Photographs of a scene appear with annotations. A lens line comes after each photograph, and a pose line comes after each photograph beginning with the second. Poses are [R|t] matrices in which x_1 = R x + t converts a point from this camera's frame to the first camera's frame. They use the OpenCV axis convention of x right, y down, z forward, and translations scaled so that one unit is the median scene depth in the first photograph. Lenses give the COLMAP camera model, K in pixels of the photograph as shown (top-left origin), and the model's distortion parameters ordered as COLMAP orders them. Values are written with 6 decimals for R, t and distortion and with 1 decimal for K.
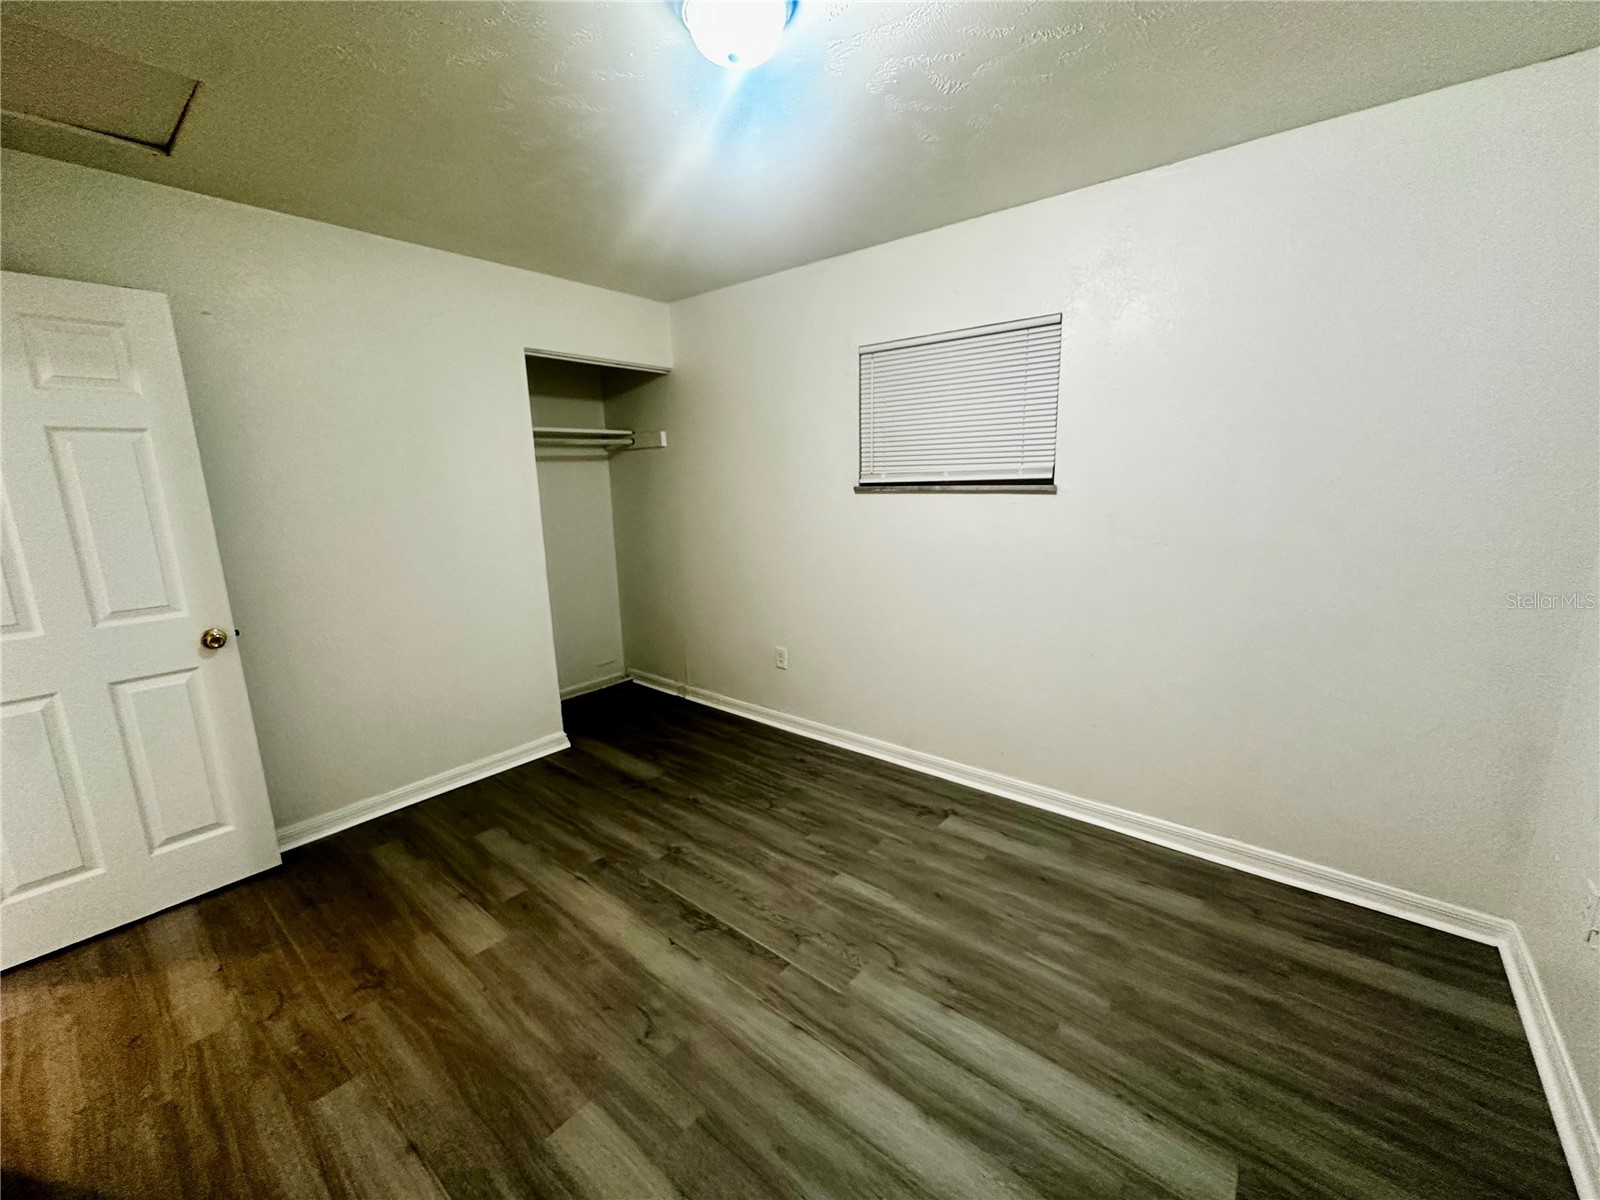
lens RADIAL K [[642.7, 0, 796.4], [0, 642.7, 596.7], [0, 0, 1]] dist [0.000026, -0.000185]
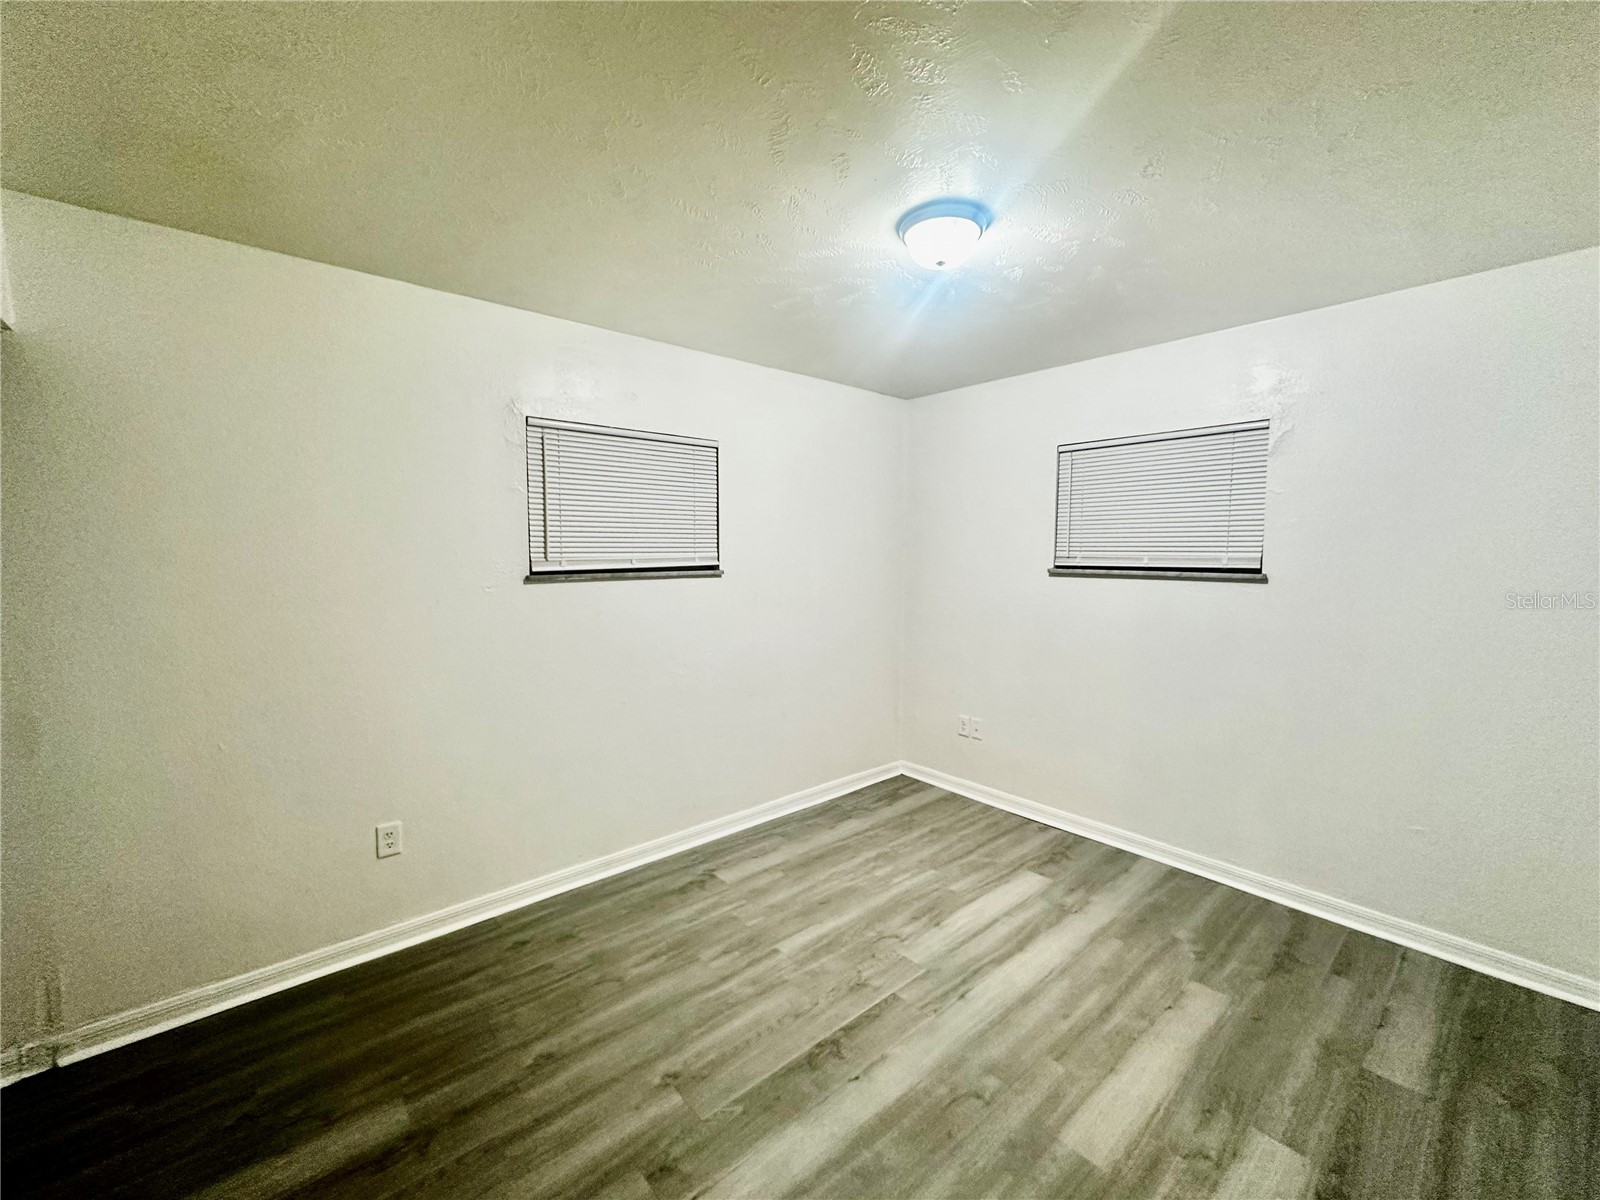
lens RADIAL K [[642.7, 0, 796.4], [0, 642.7, 596.7], [0, 0, 1]] dist [0.000026, -0.000185]
pose [[0.169490, -0.048952, 0.984315, -0.943441], [0.183315, 0.982902, 0.017316, -0.132206], [-0.968333, 0.177505, 0.175565, 0.724481]]
